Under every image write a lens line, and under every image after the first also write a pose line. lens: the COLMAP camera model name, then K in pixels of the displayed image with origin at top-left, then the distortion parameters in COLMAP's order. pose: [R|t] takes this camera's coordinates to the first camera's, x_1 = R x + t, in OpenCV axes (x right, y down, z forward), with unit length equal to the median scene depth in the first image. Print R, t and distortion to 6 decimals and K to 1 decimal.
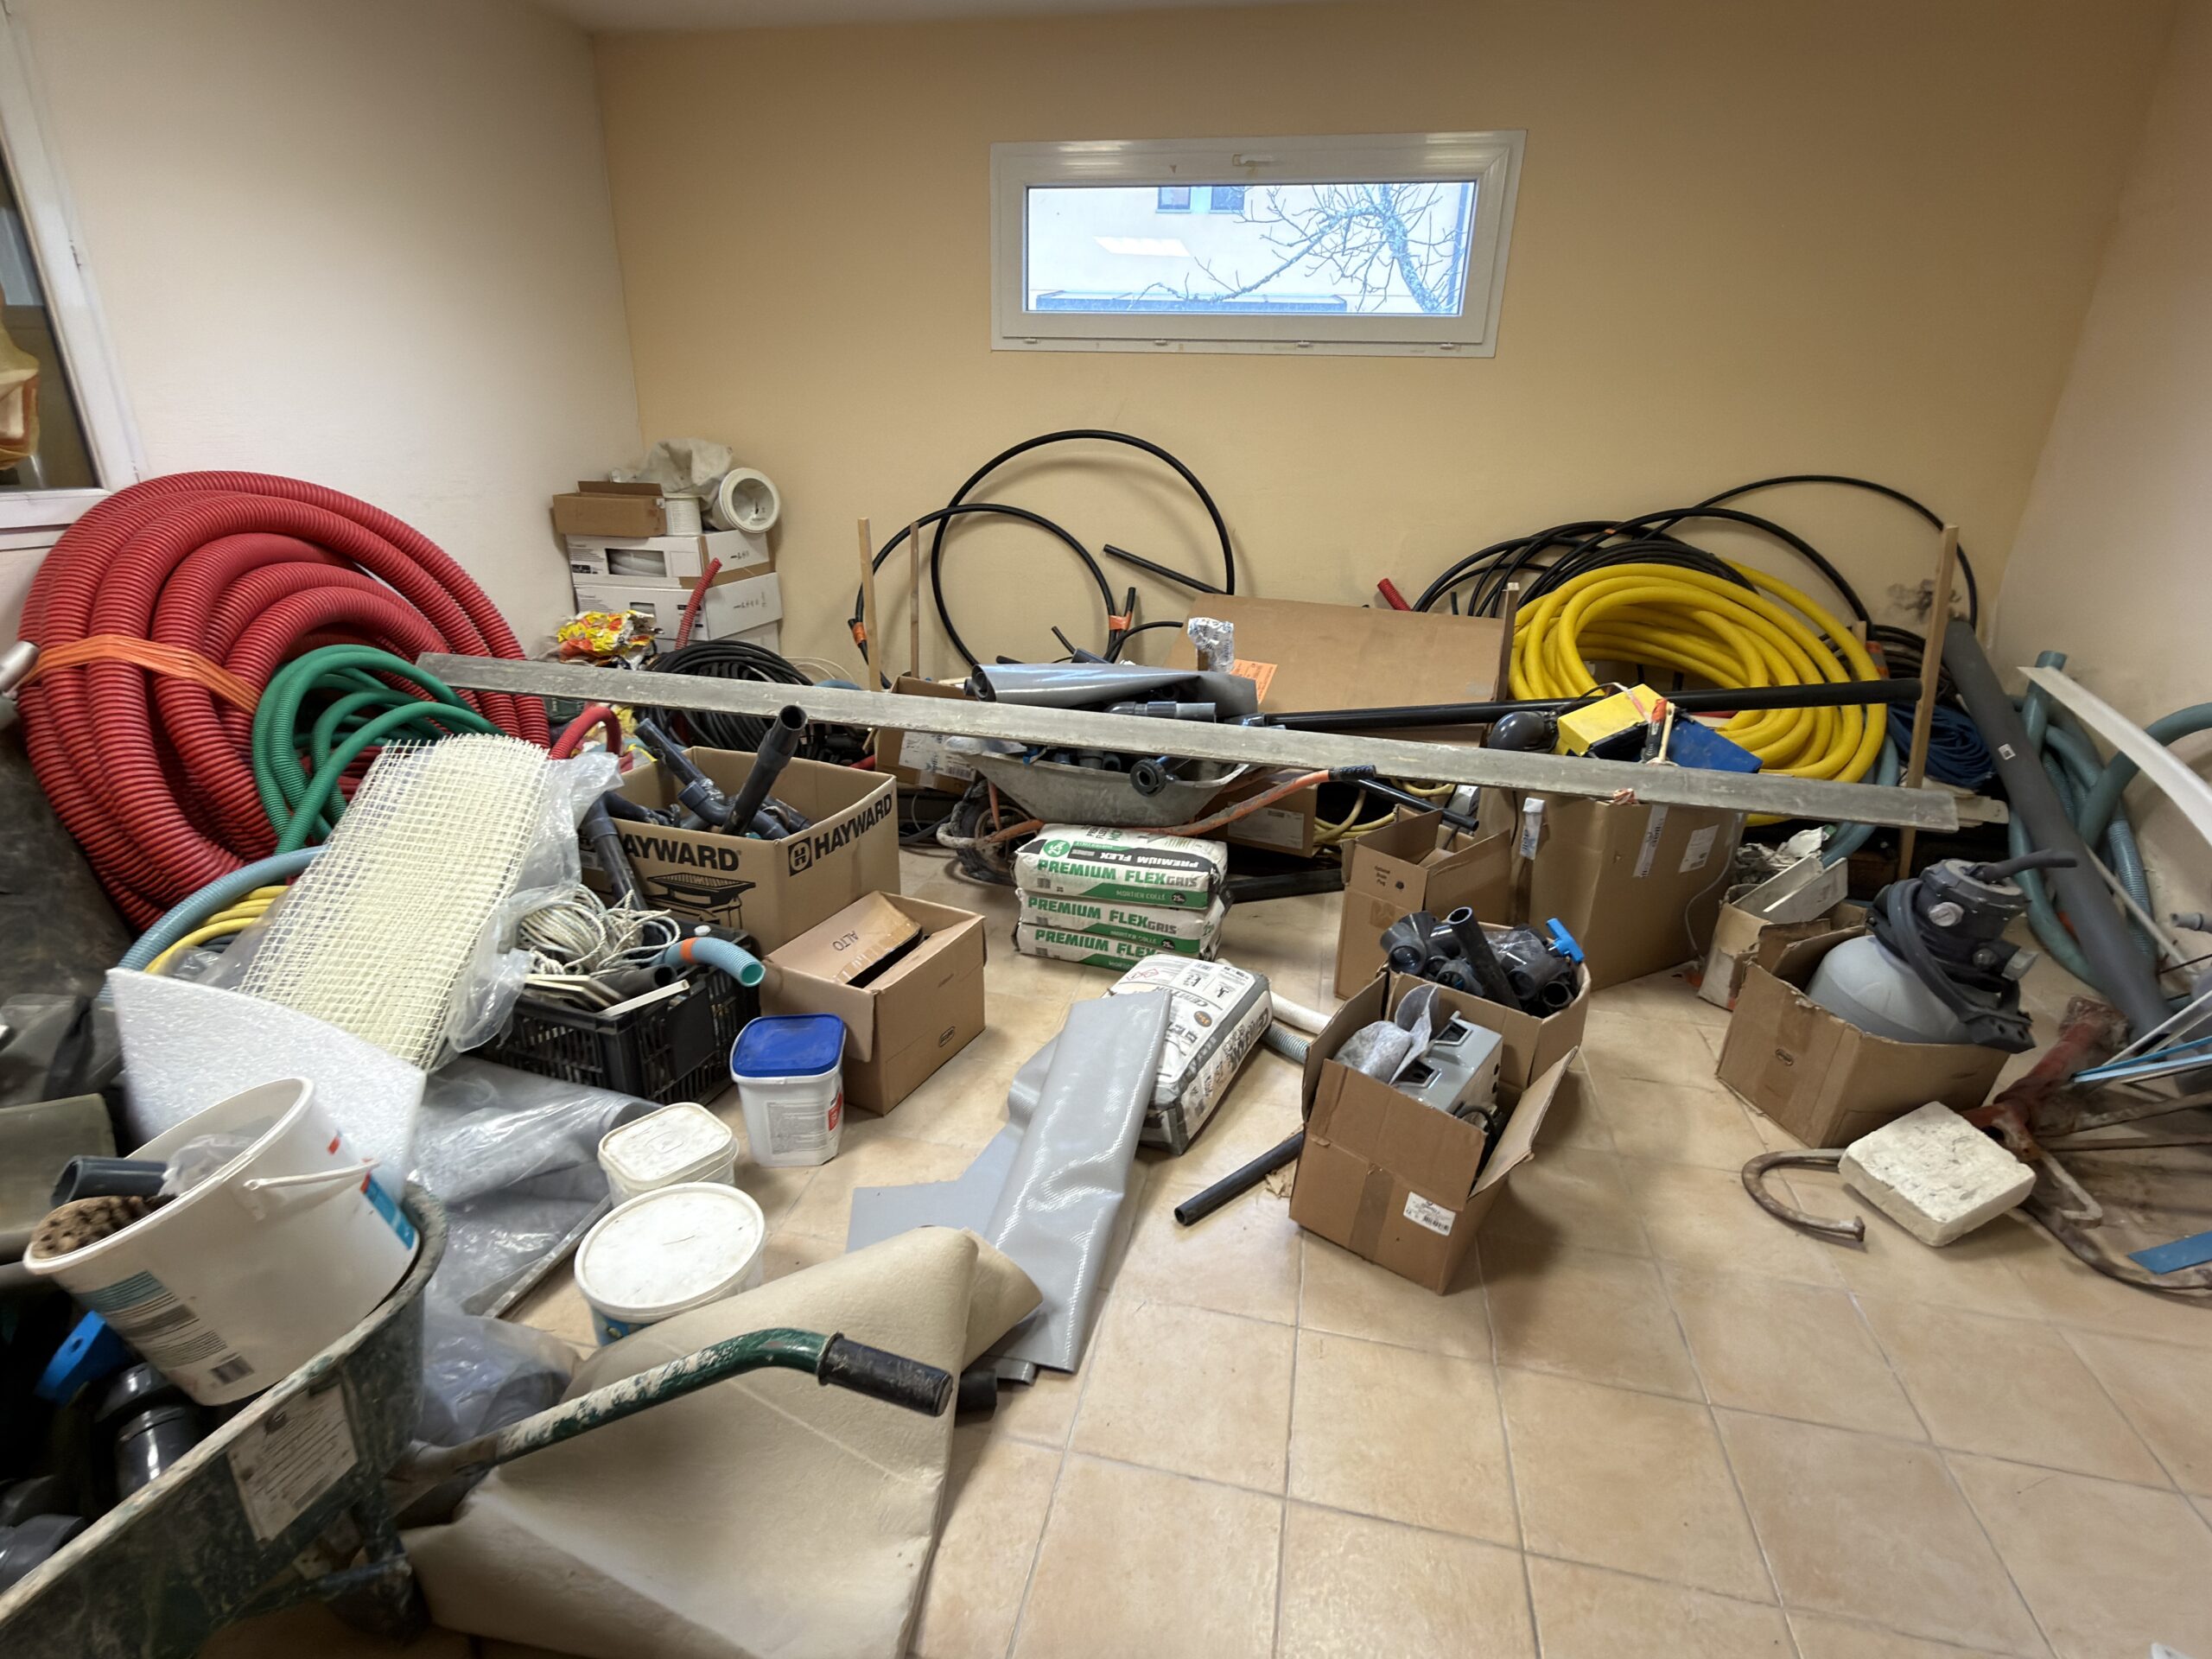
lens RADIAL K [[1082.4, 0, 1101.9], [0, 1082.4, 836.0], [0, 0, 1]] dist [-0.001618, -0.000596]
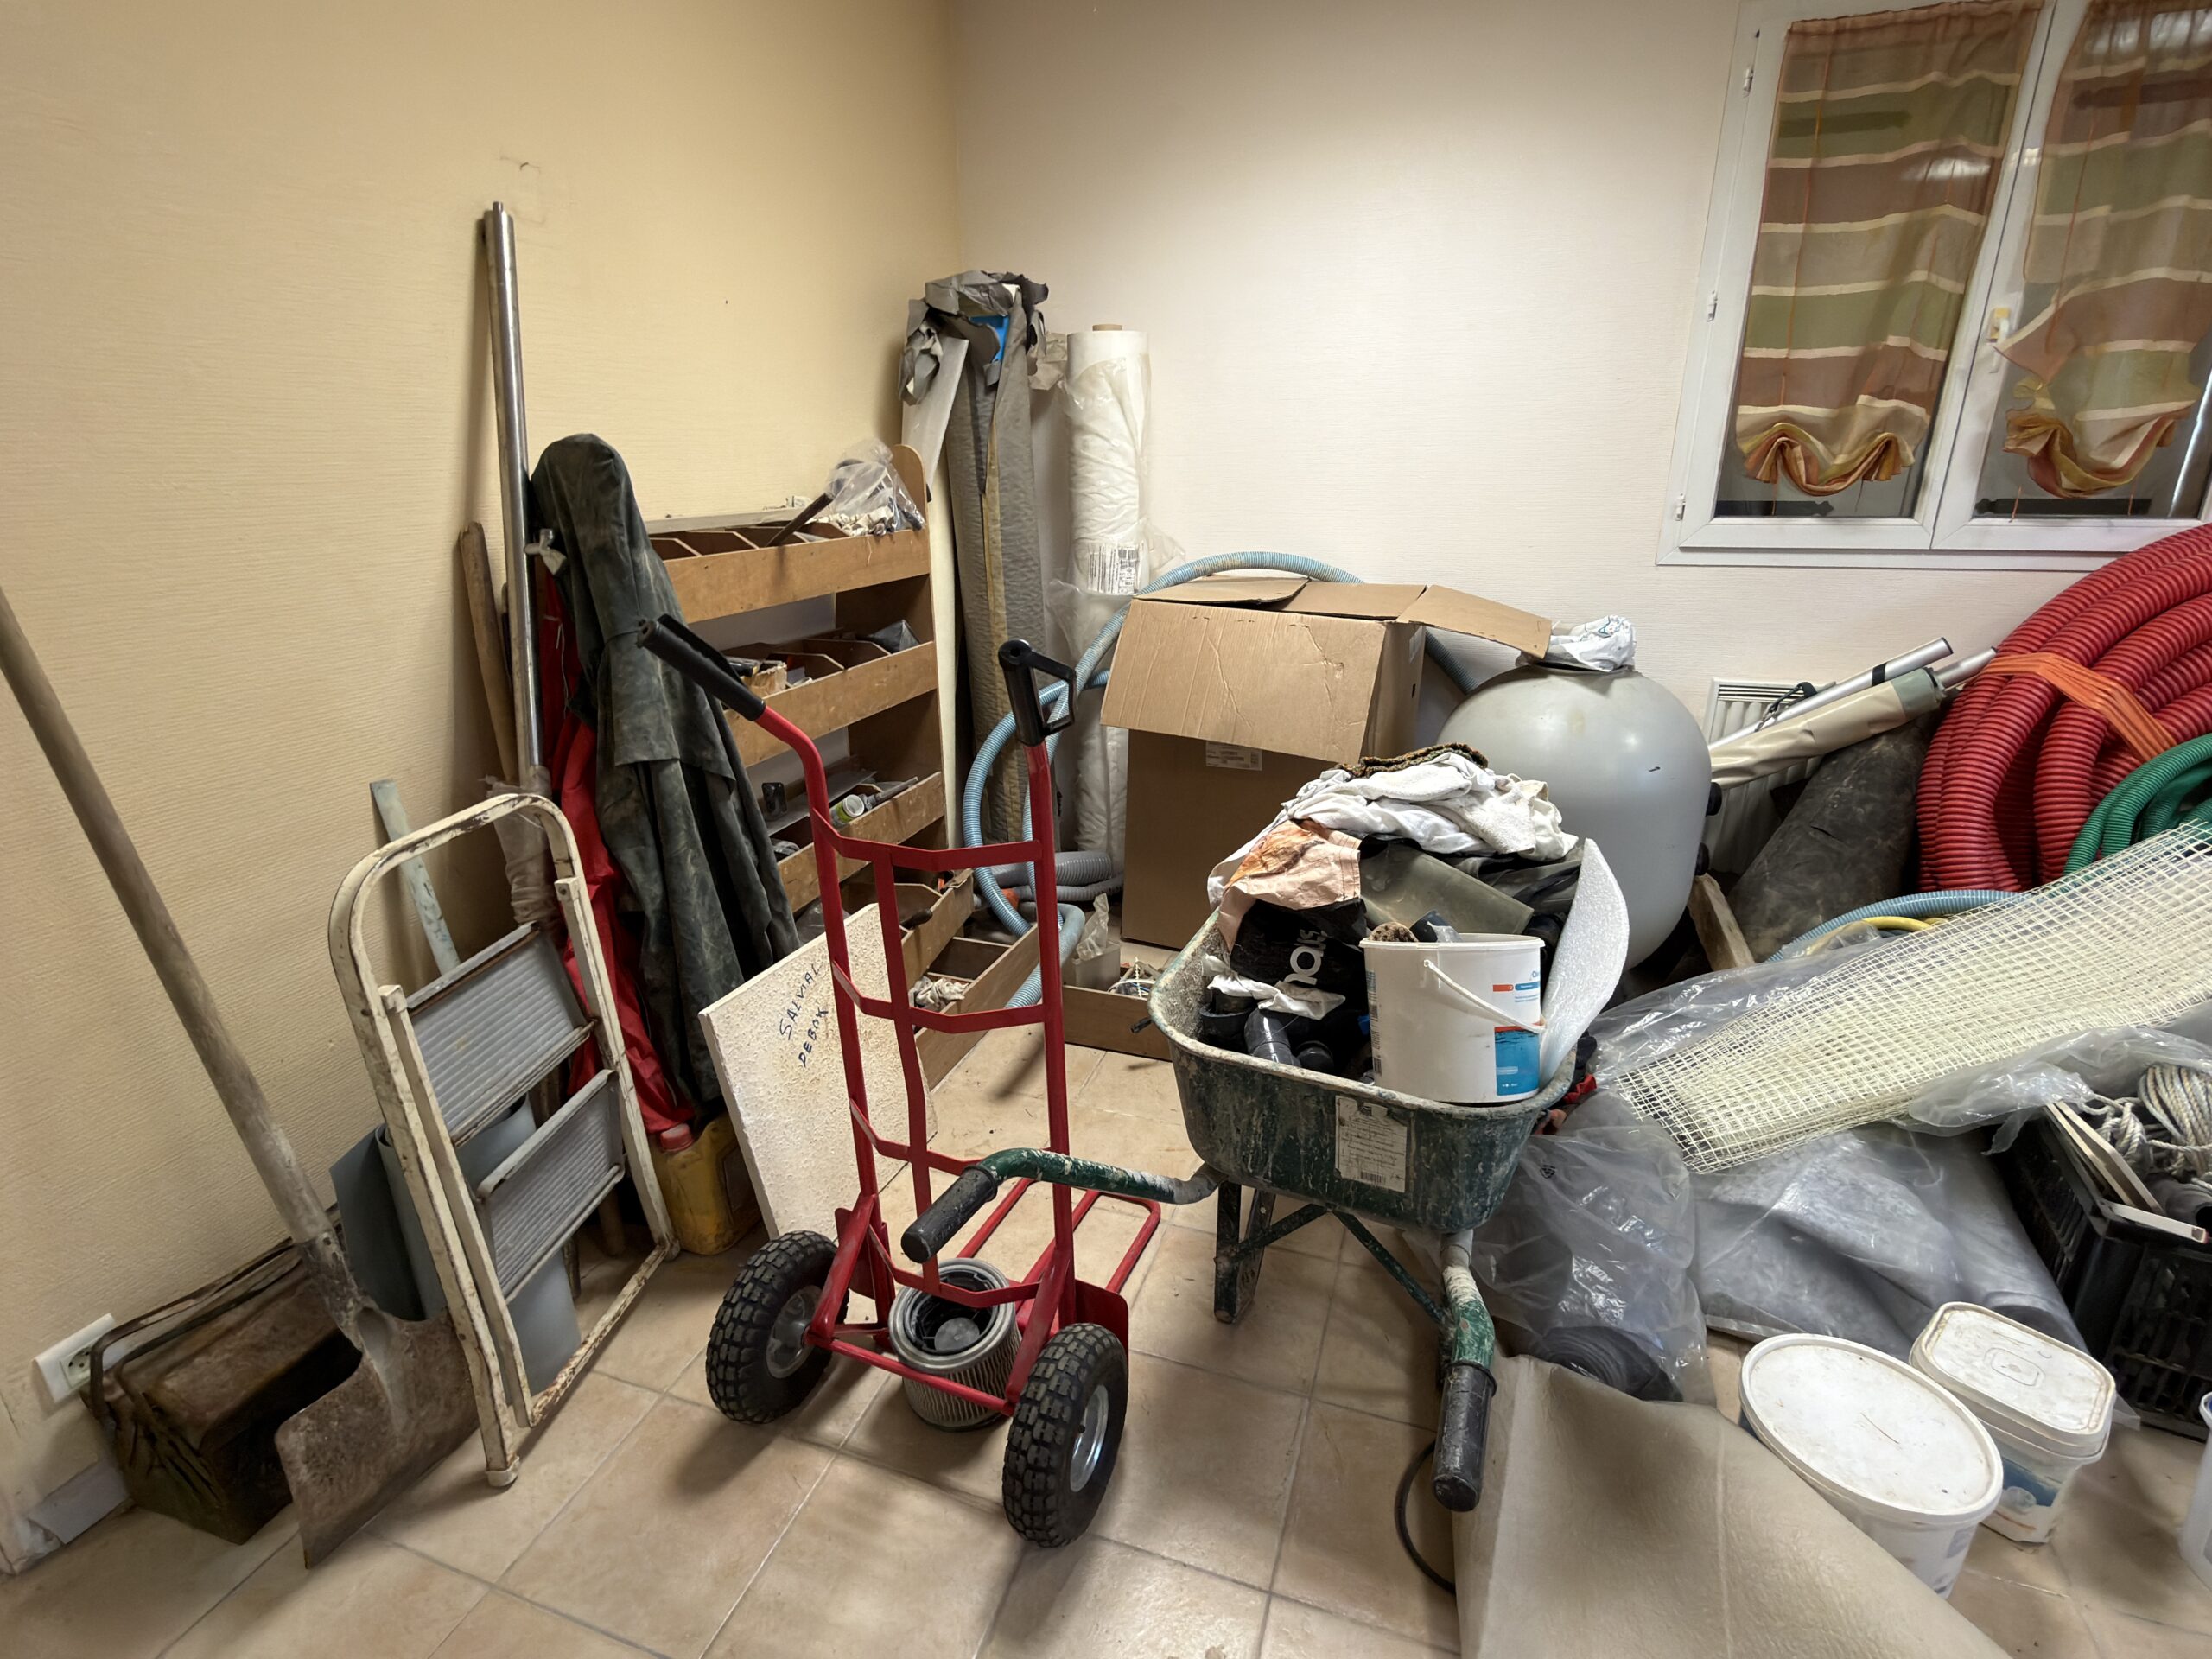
lens RADIAL K [[1082.4, 0, 1109.4], [0, 1082.4, 825.5], [0, 0, 1]] dist [-0.001618, -0.000596]
pose [[-0.128943, 0.293215, -0.947311, 0.273096], [-0.342693, 0.883255, 0.320034, -0.073466], [0.930557, 0.365903, -0.013407, 0.266837]]
